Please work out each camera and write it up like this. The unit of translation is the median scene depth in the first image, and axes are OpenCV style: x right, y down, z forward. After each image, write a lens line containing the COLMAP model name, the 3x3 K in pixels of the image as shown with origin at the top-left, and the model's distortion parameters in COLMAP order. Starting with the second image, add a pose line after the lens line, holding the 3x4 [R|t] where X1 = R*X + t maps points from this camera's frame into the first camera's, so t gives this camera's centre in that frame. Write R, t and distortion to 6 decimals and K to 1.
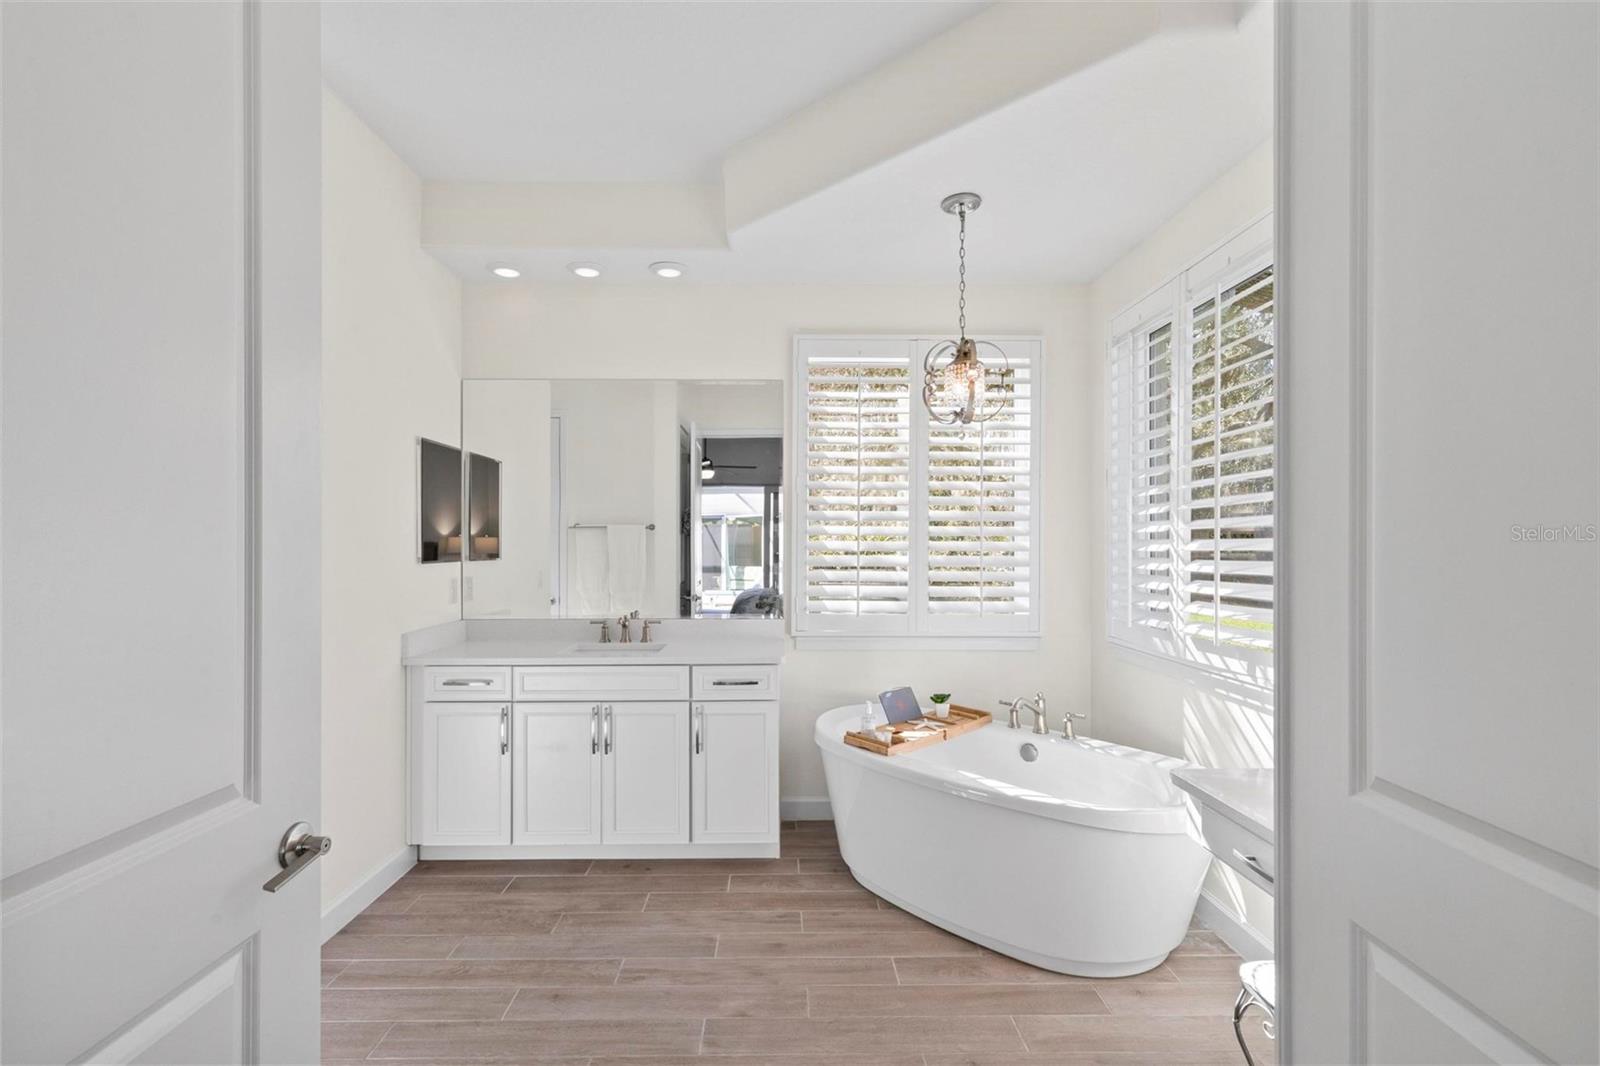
lens RADIAL K [[716.9, 0, 798.1], [0, 716.9, 543.3], [0, 0, 1]] dist [0.009157, -0.000558]
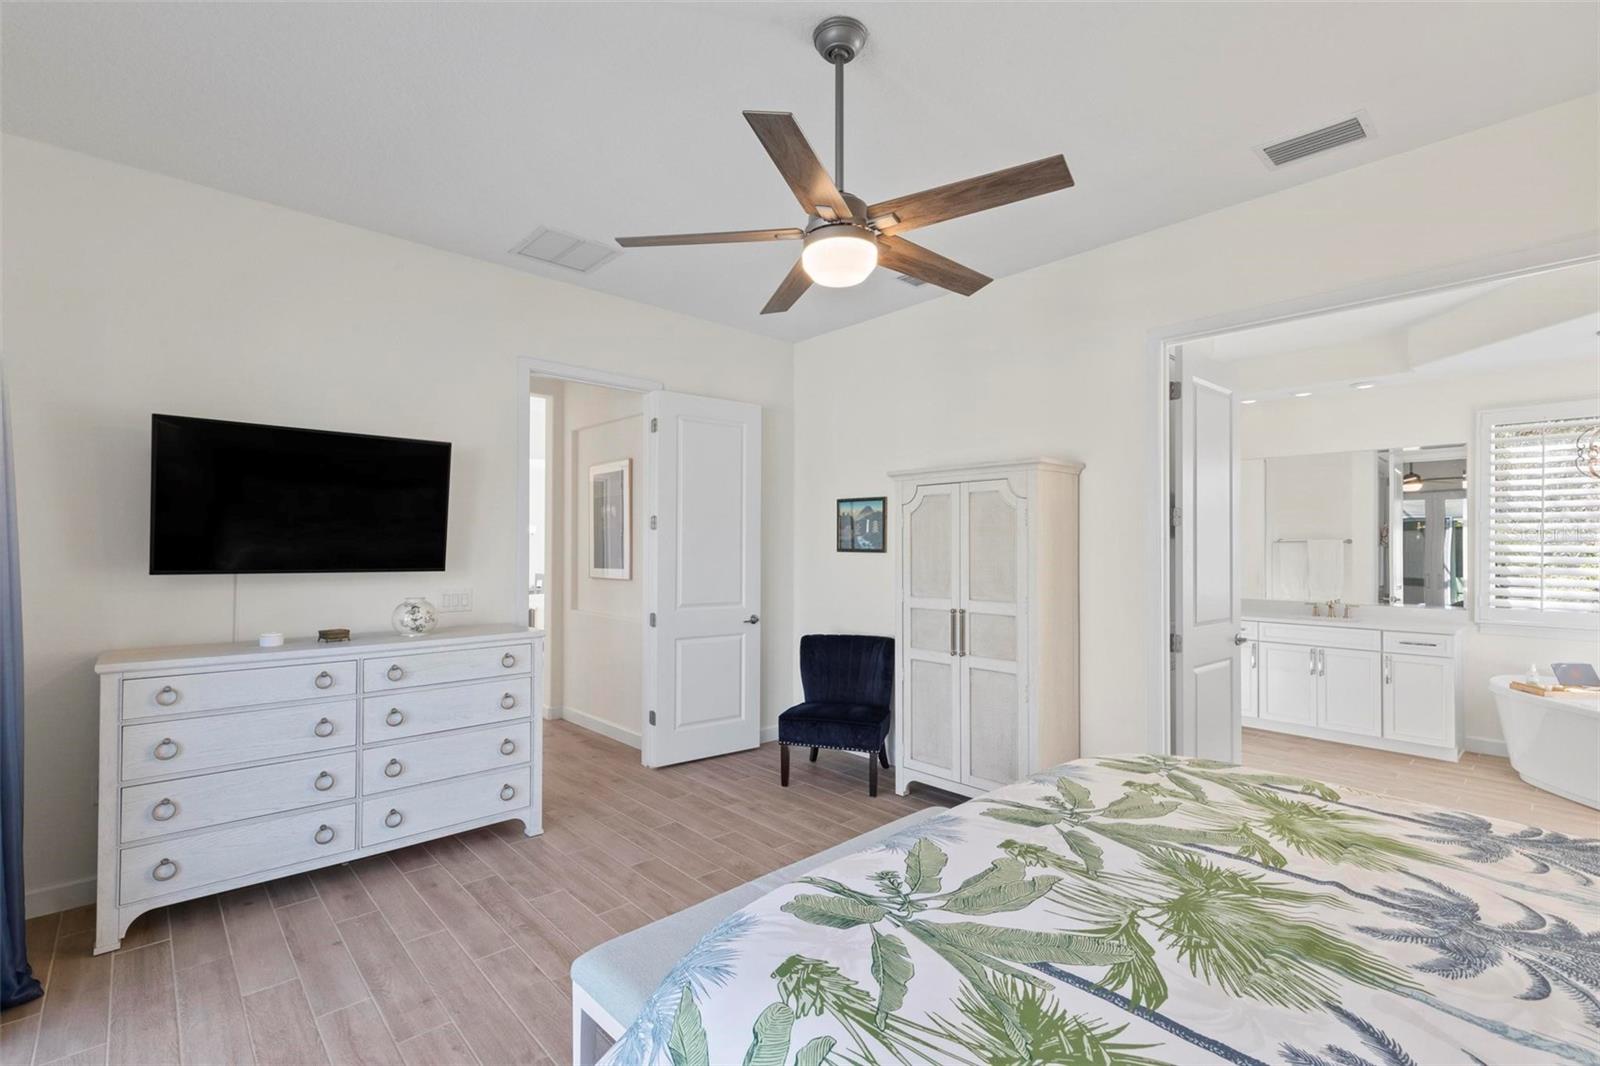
lens RADIAL K [[716.9, 0, 800.0], [0, 716.9, 543.2], [0, 0, 1]] dist [0.009157, -0.000558]
pose [[0.664475, -0.002882, -0.747305, 0.189441], [0.001752, 0.999996, -0.002298, -0.028884], [0.747308, 0.000218, 0.664477, -1.042117]]
